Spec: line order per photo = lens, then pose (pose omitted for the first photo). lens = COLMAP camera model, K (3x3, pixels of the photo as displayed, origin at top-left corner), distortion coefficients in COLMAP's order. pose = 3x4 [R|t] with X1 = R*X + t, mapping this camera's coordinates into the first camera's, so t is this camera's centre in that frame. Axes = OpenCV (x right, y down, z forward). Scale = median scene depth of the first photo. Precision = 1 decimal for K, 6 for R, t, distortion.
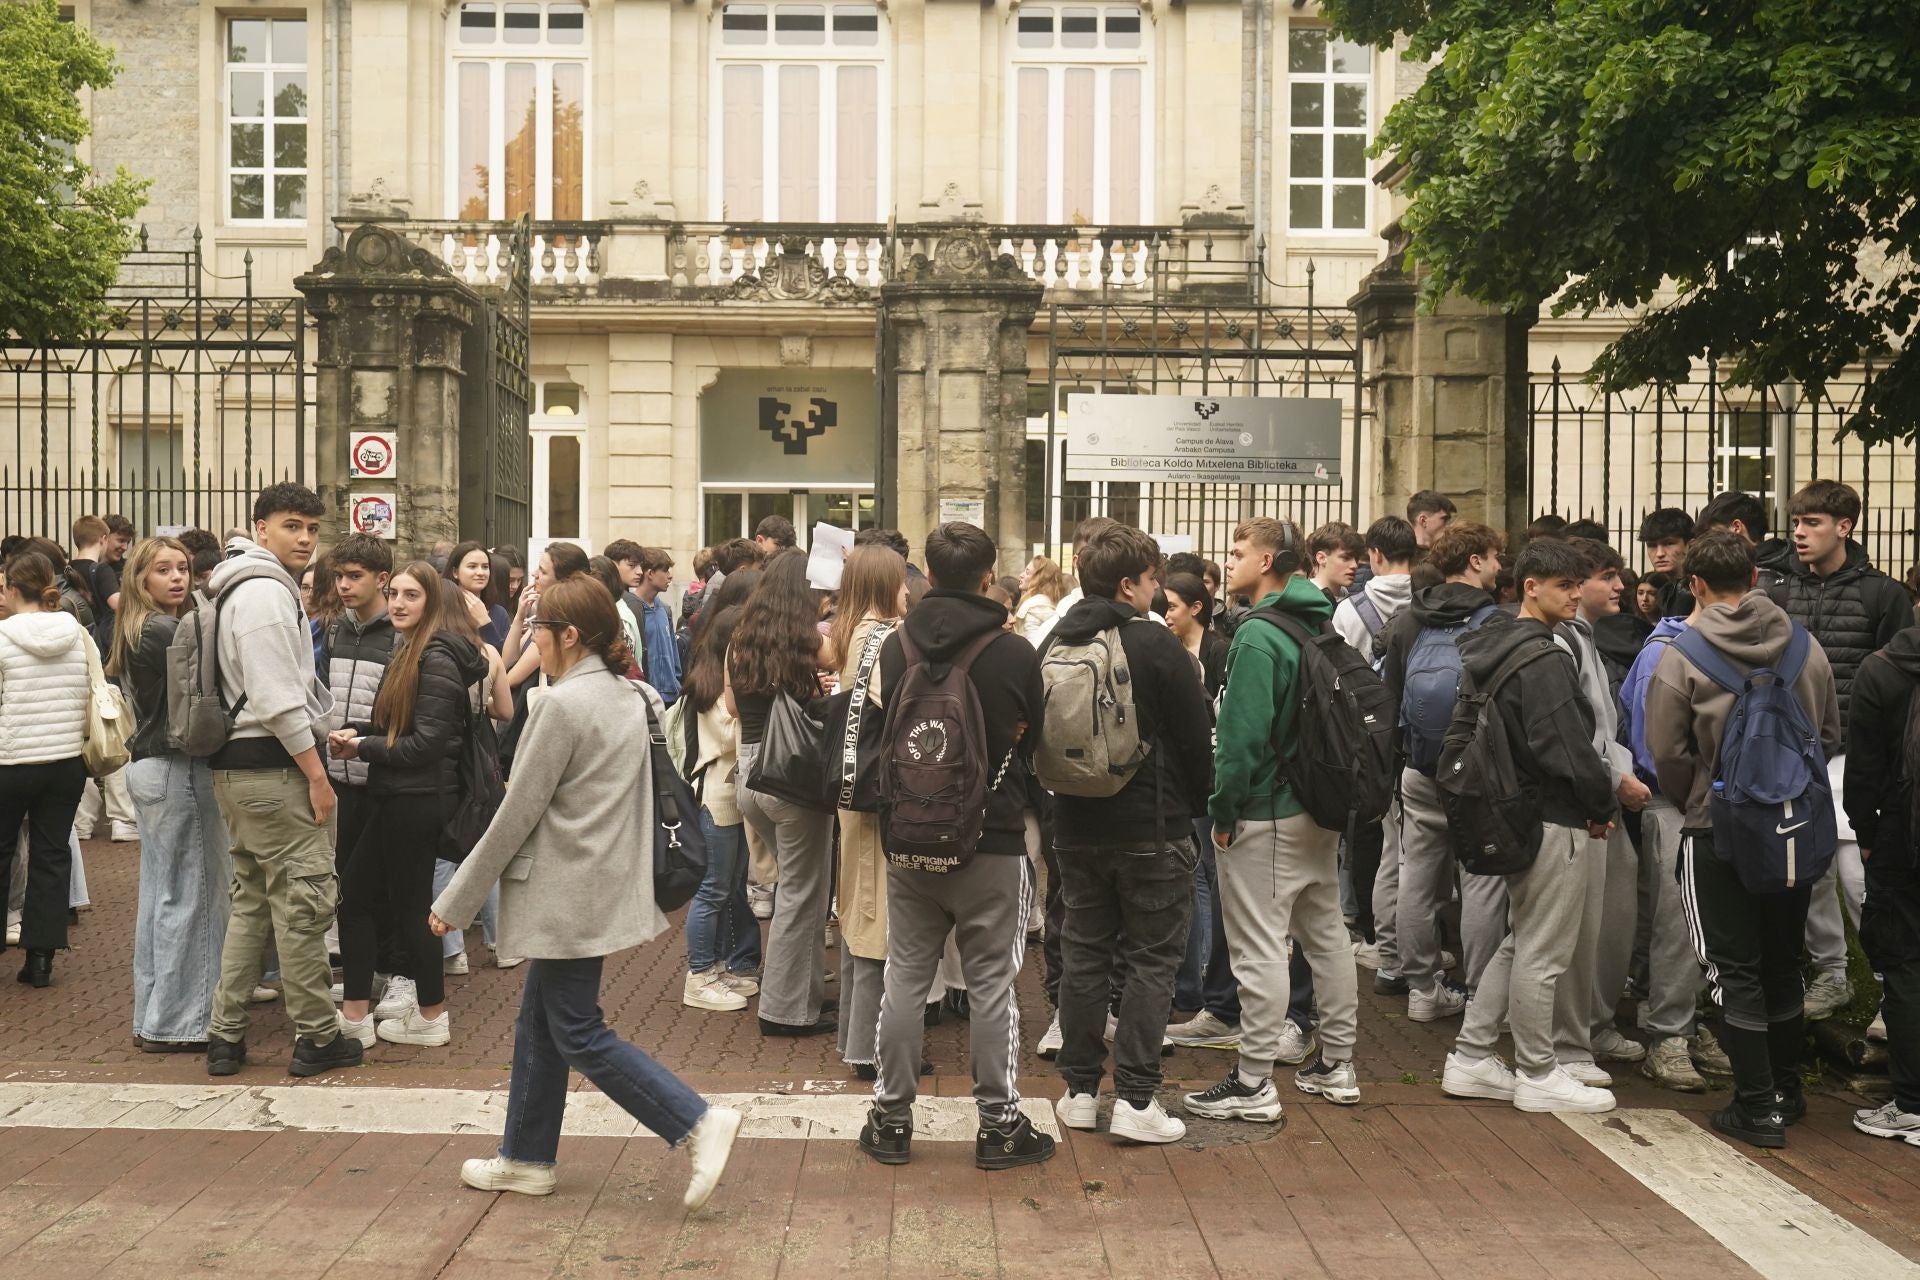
lens RADIAL K [[1980.4, 0, 904.6], [0, 1980.4, 615.0], [0, 0, 1]] dist [0.011261, -0.017753]
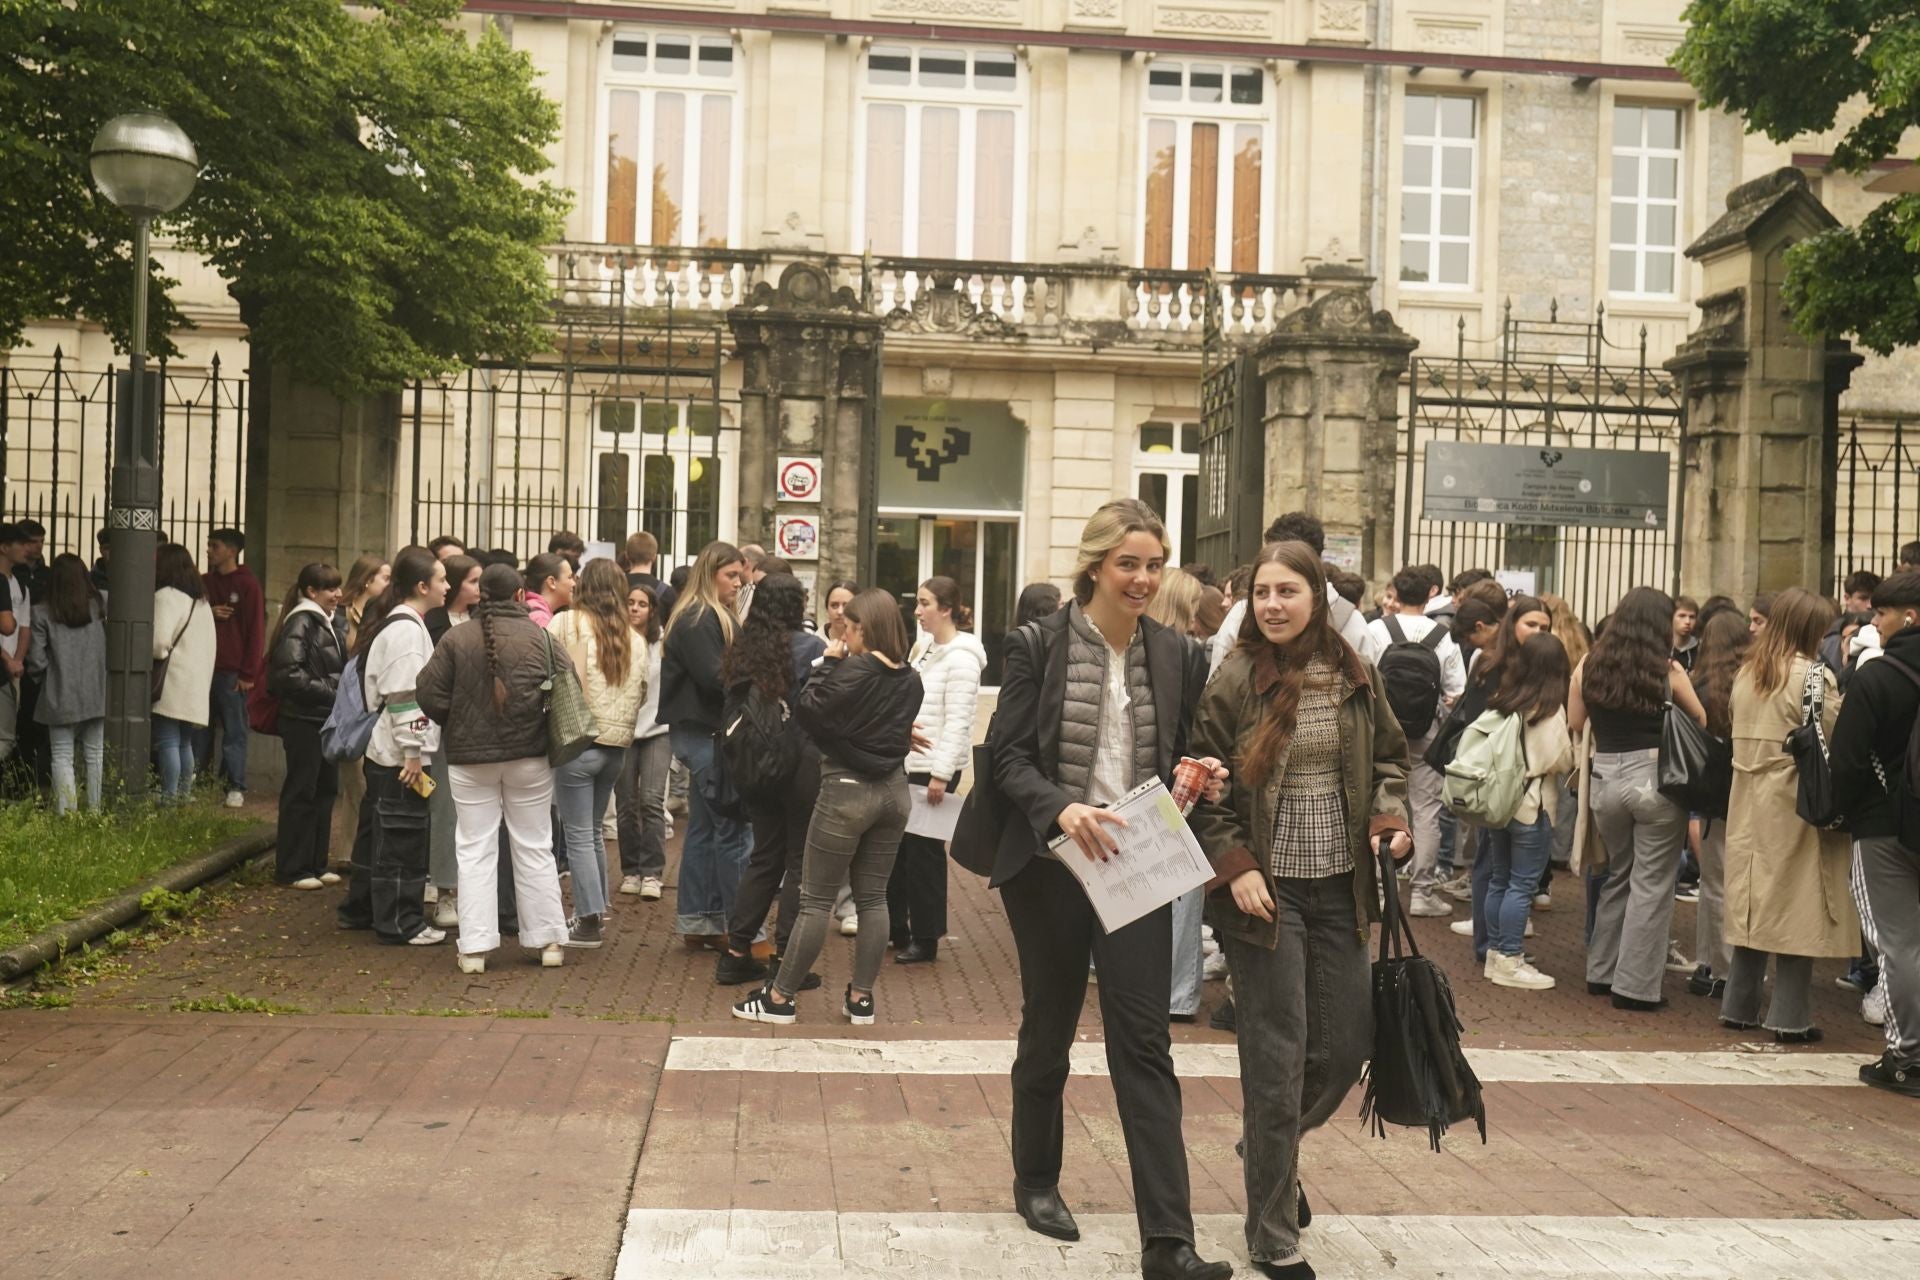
lens RADIAL K [[1980.4, 0, 904.6], [0, 1980.4, 615.0], [0, 0, 1]] dist [0.011261, -0.017753]
pose [[0.995288, 0.020790, 0.094705, -0.303199], [-0.019737, 0.999733, -0.012040, 0.003103], [-0.094930, 0.010114, 0.995433, -0.054686]]
